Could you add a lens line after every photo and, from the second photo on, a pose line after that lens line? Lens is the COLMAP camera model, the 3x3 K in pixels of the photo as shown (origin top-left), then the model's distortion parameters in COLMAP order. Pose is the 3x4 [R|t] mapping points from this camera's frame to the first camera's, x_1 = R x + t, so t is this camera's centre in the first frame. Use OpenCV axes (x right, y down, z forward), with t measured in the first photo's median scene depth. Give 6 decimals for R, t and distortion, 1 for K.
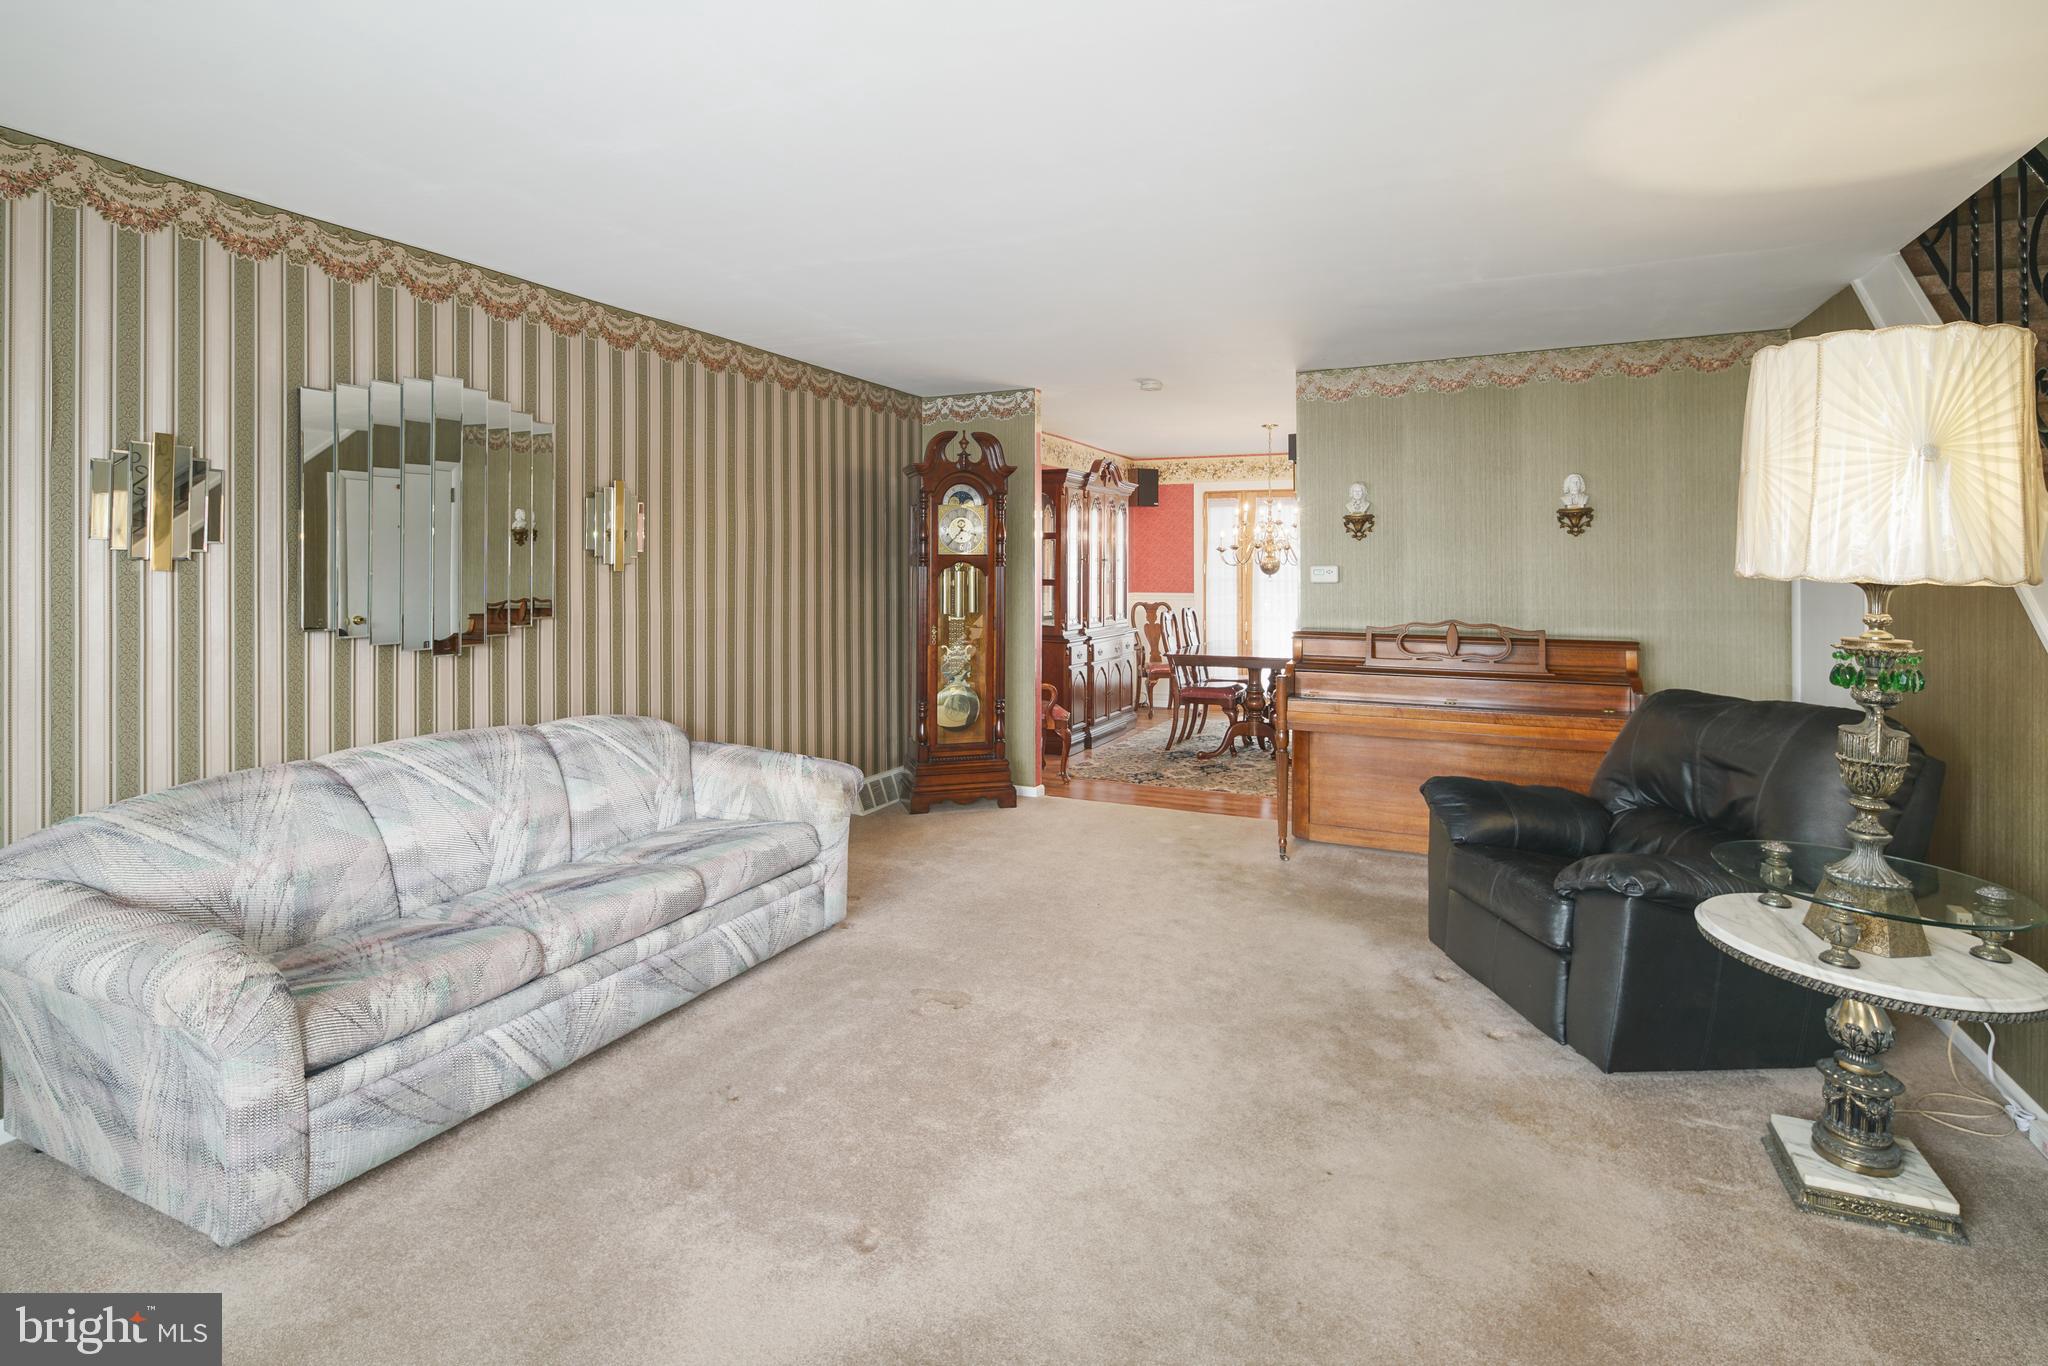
lens RADIAL K [[986.2, 0, 995.1], [0, 986.2, 598.4], [0, 0, 1]] dist [0.002729, -0.001419]
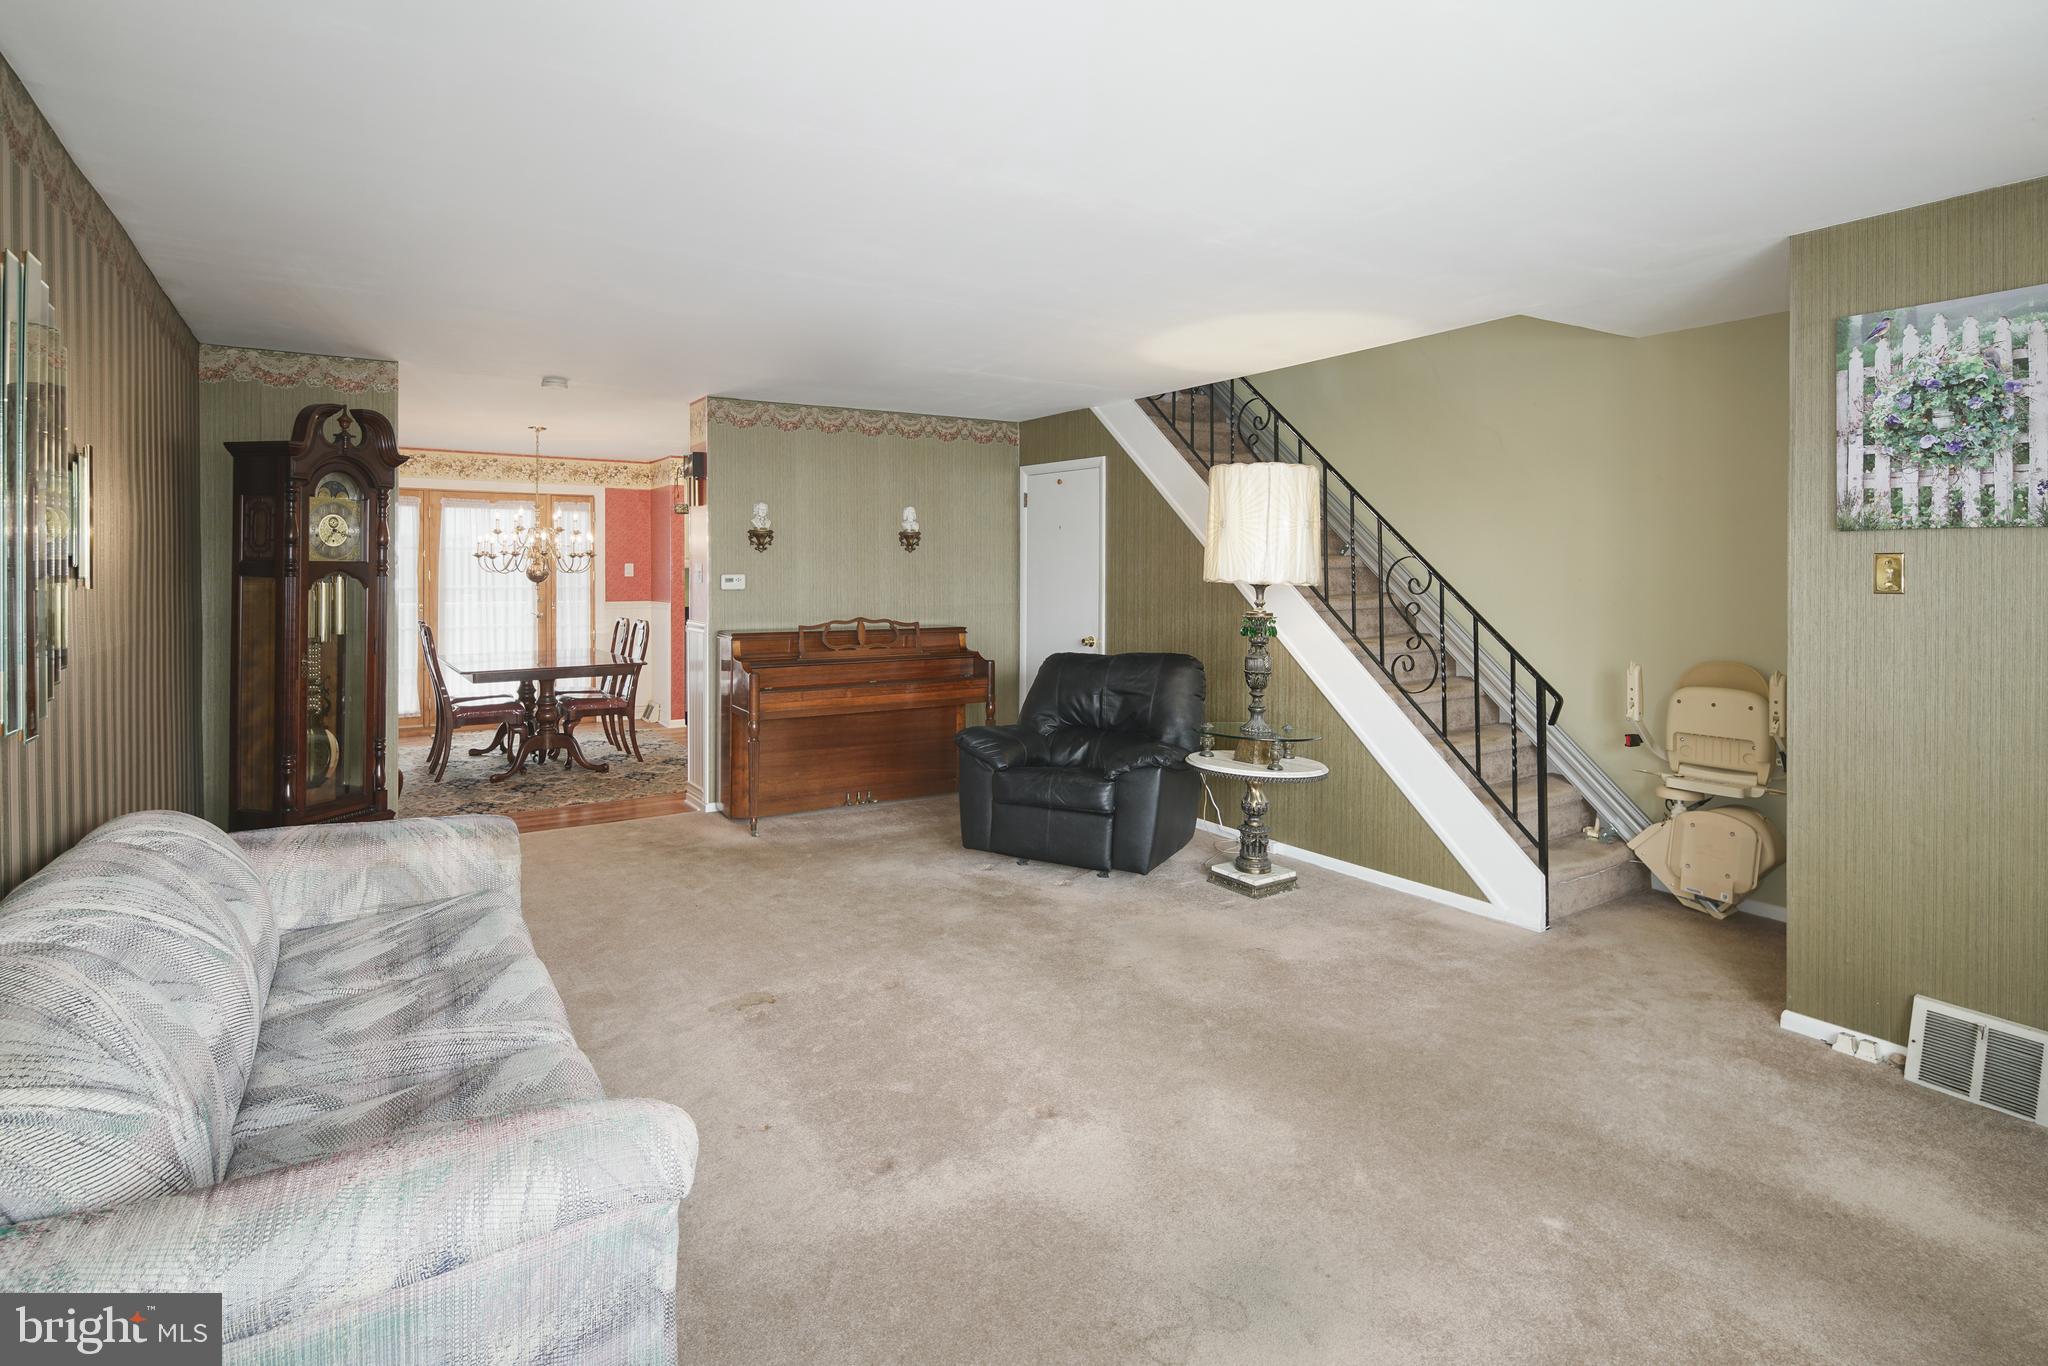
lens RADIAL K [[1029.4, 0, 968.2], [0, 1029.4, 621.3], [0, 0, 1]] dist [0.003957, 0.000160]
pose [[0.549382, -0.042078, 0.834511, -0.731651], [0.027323, 0.999102, 0.032390, -0.015522], [-0.835124, 0.005007, 0.550038, 0.201071]]
